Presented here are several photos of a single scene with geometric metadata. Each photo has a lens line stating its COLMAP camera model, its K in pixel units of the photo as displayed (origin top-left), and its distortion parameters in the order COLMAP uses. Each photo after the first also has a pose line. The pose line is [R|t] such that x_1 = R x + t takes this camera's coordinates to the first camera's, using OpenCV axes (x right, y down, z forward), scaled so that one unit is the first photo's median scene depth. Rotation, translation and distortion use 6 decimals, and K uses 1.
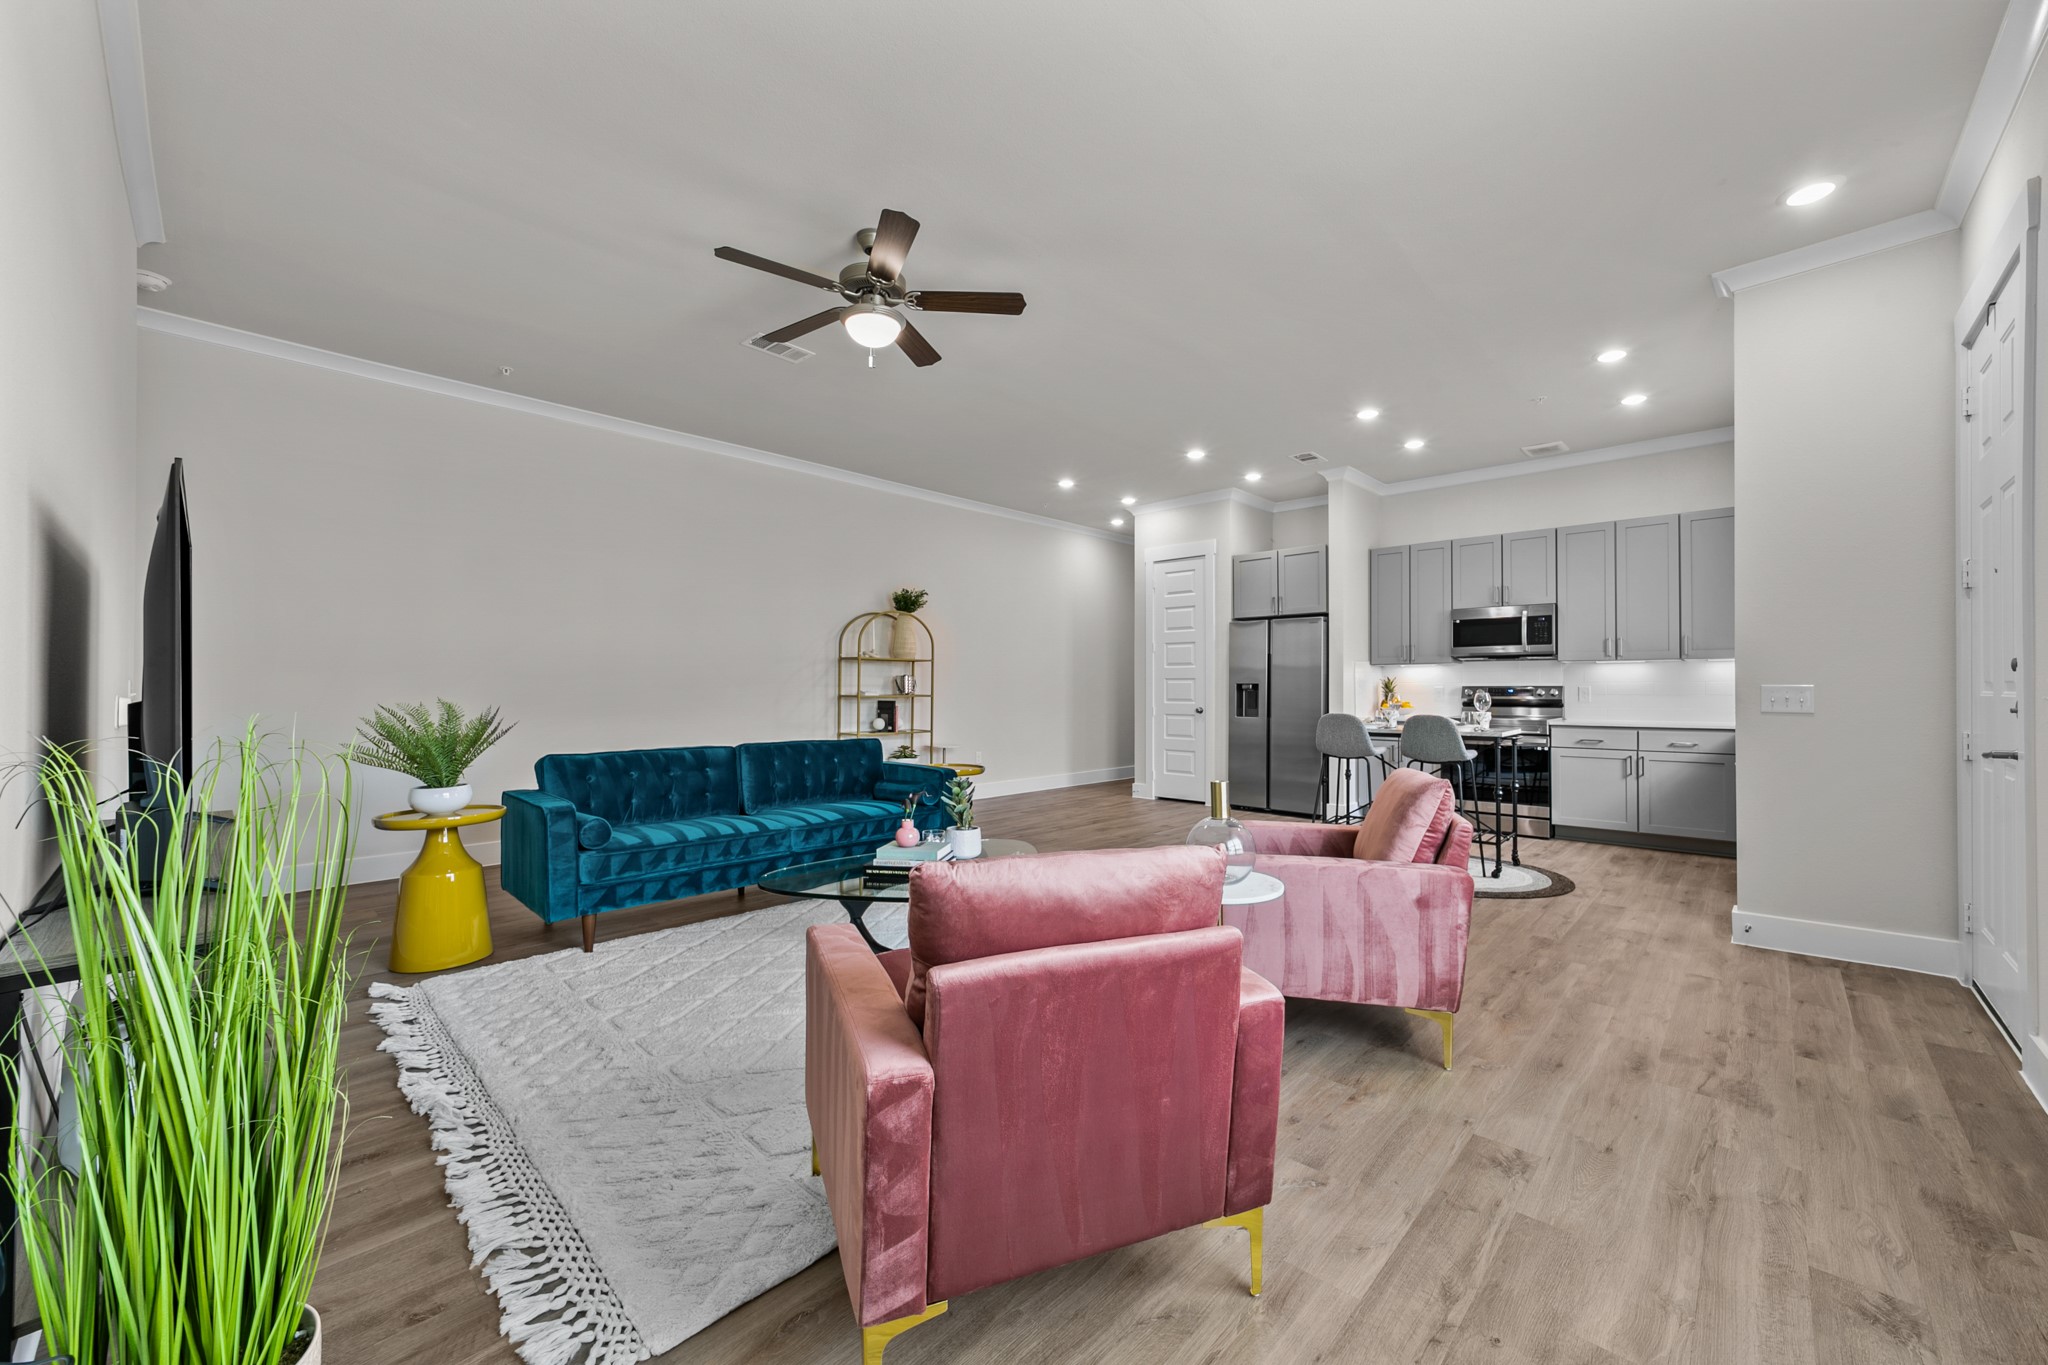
lens RADIAL K [[823.8, 0, 1024.0], [0, 823.8, 682.5], [0, 0, 1]] dist [-0.000009, 0.000095]
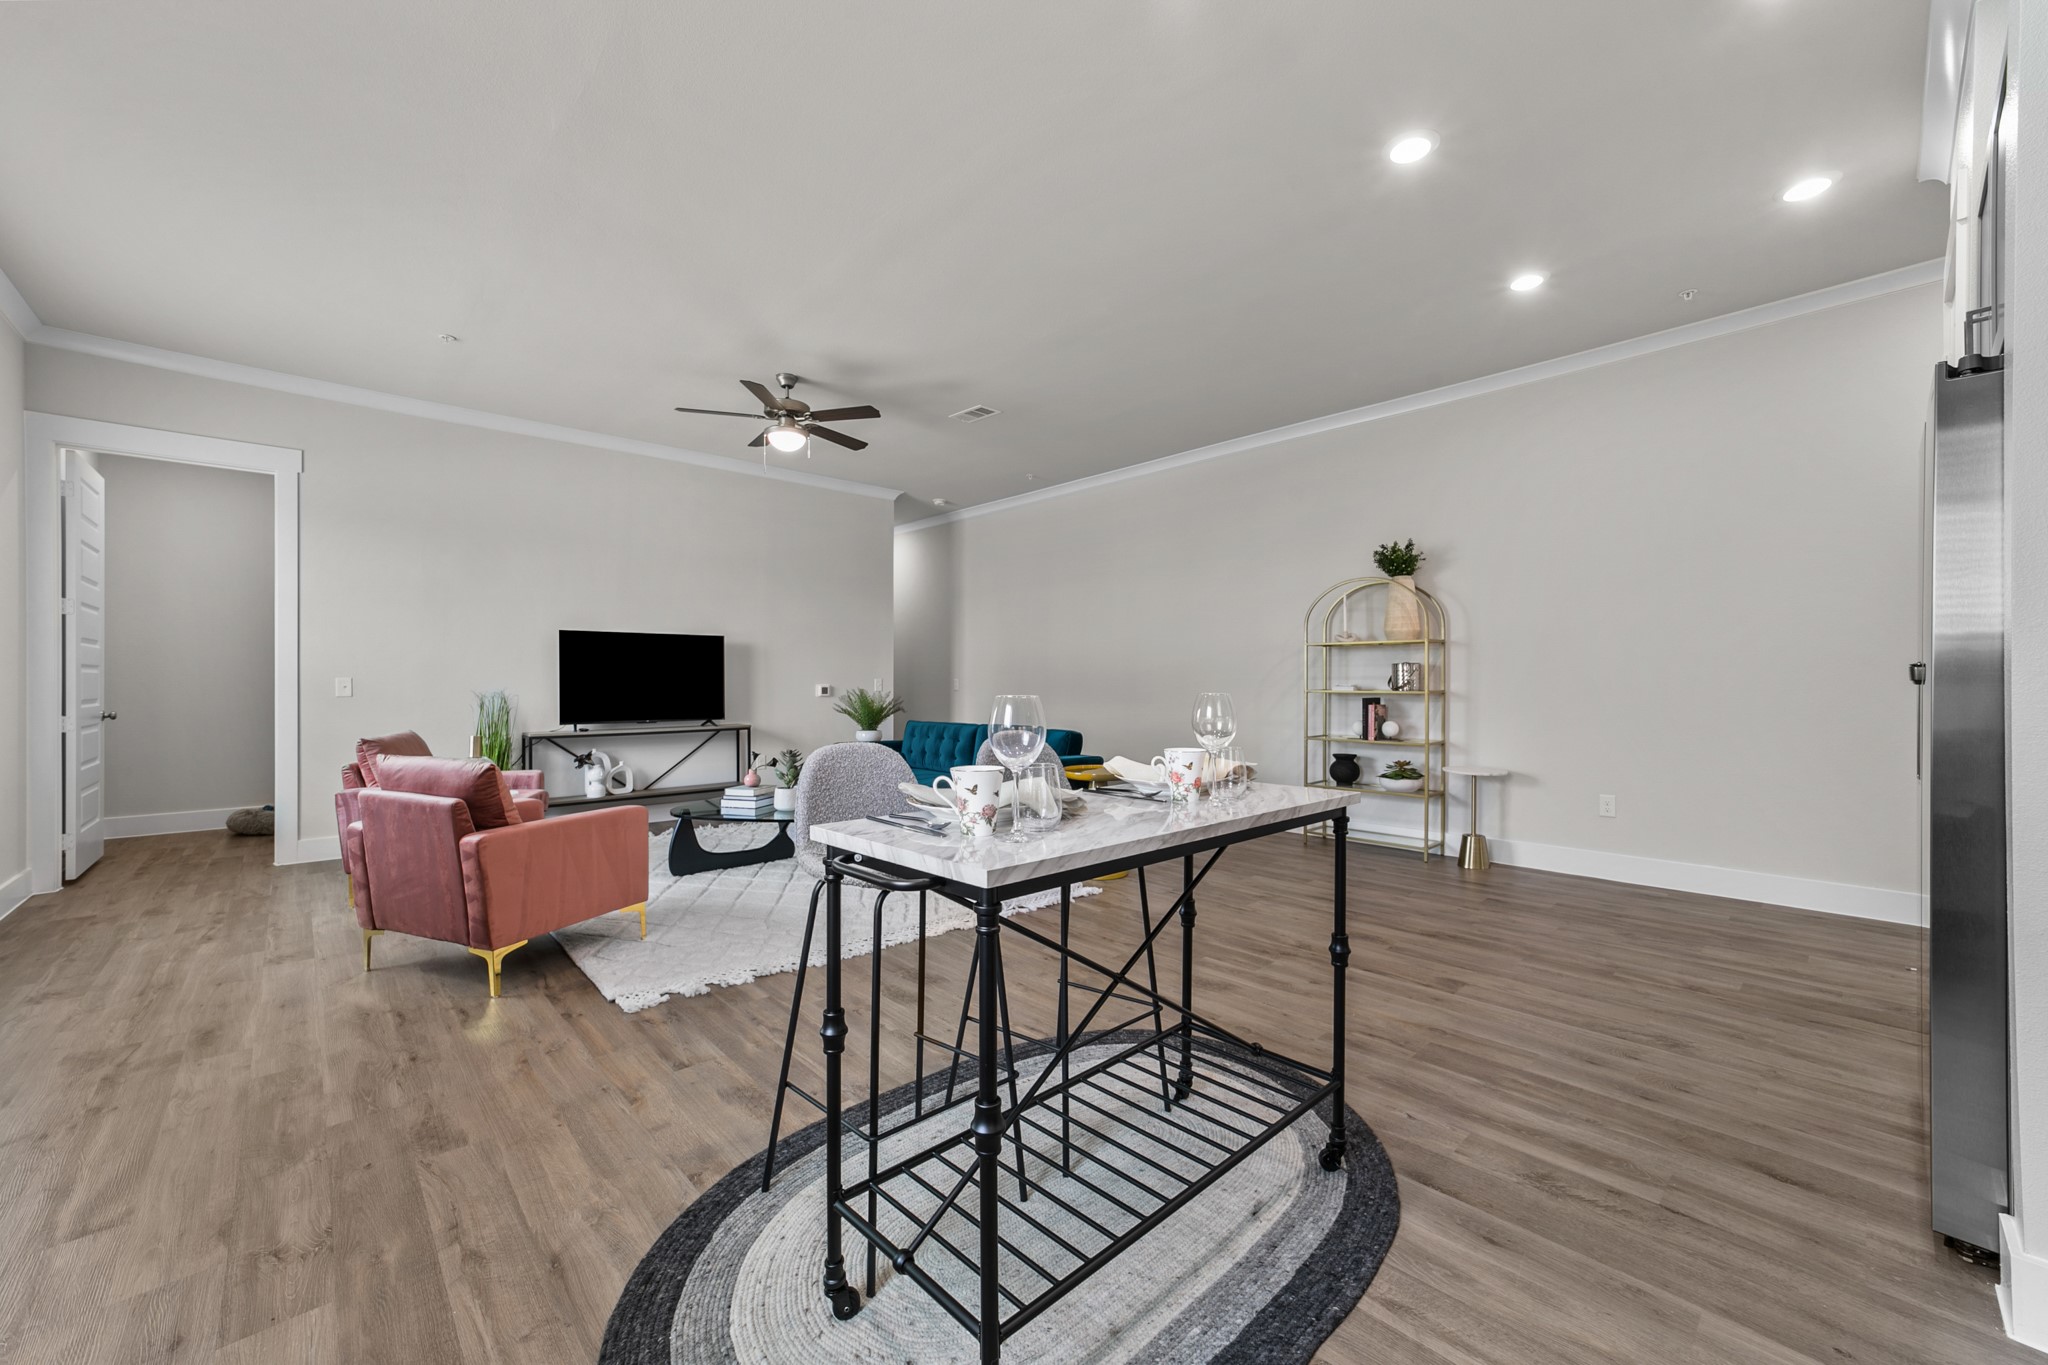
lens RADIAL K [[798.1, 0, 1024.0], [0, 798.1, 682.5], [0, 0, 1]] dist [-0.008367, 0.000009]
pose [[-0.085079, -0.005163, -0.996361, 0.637964], [0.002285, 0.999983, -0.005377, 0.011216], [0.996372, -0.002734, -0.085065, 0.816150]]
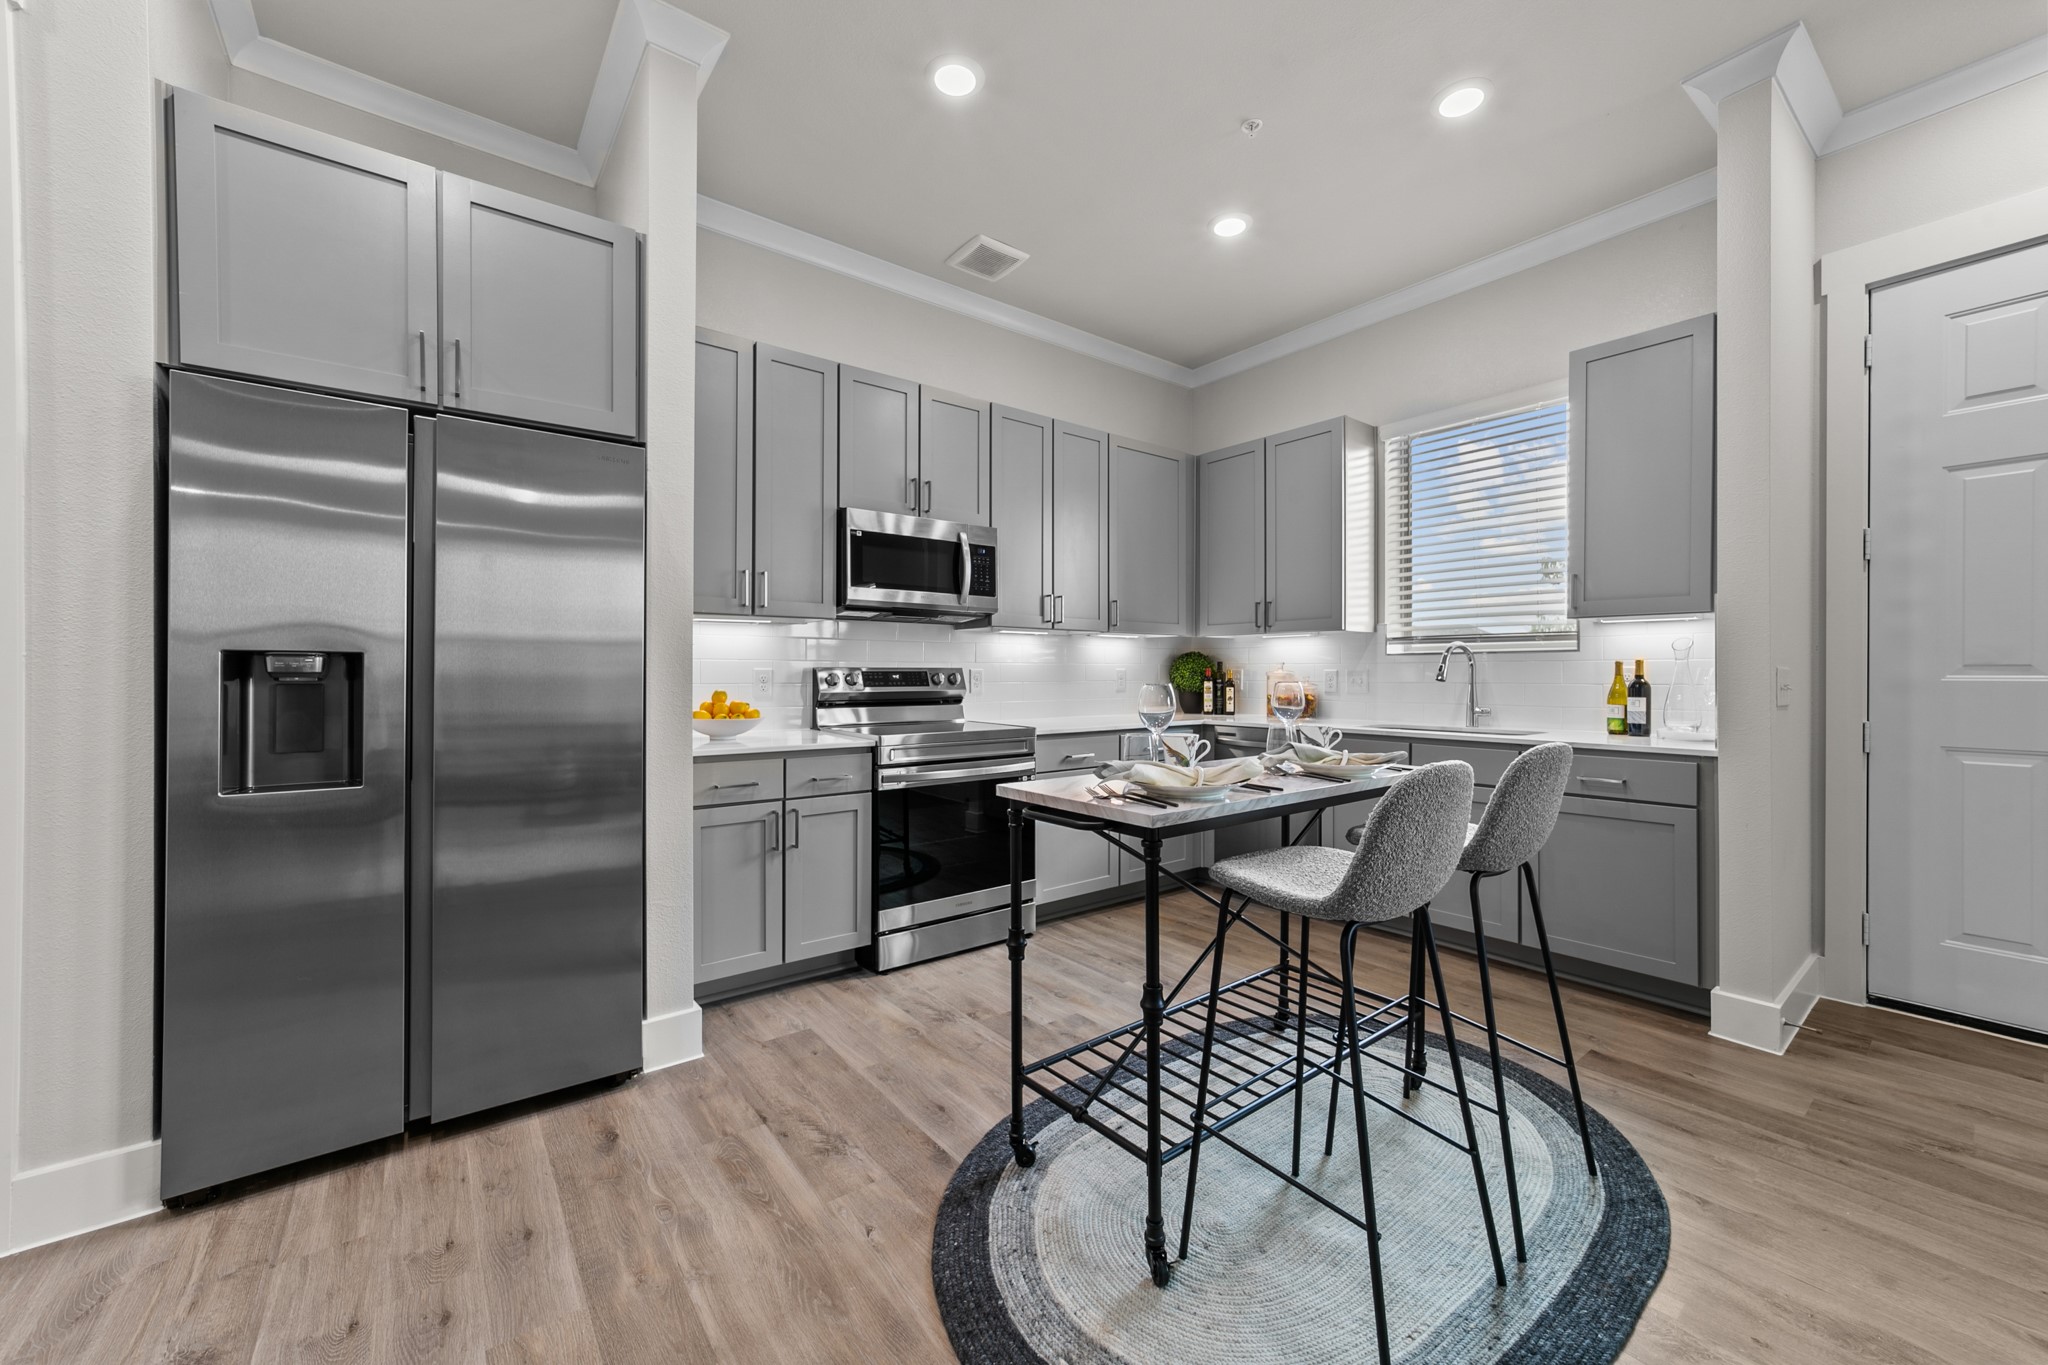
lens RADIAL K [[775.4, 0, 1024.0], [0, 775.4, 682.5], [0, 0, 1]] dist [0.000618, 0.000096]
pose [[0.175508, -0.008090, 0.984445, 0.096559], [-0.001287, 0.999963, 0.008447, 0.009629], [-0.984477, -0.002750, 0.175492, 0.851324]]
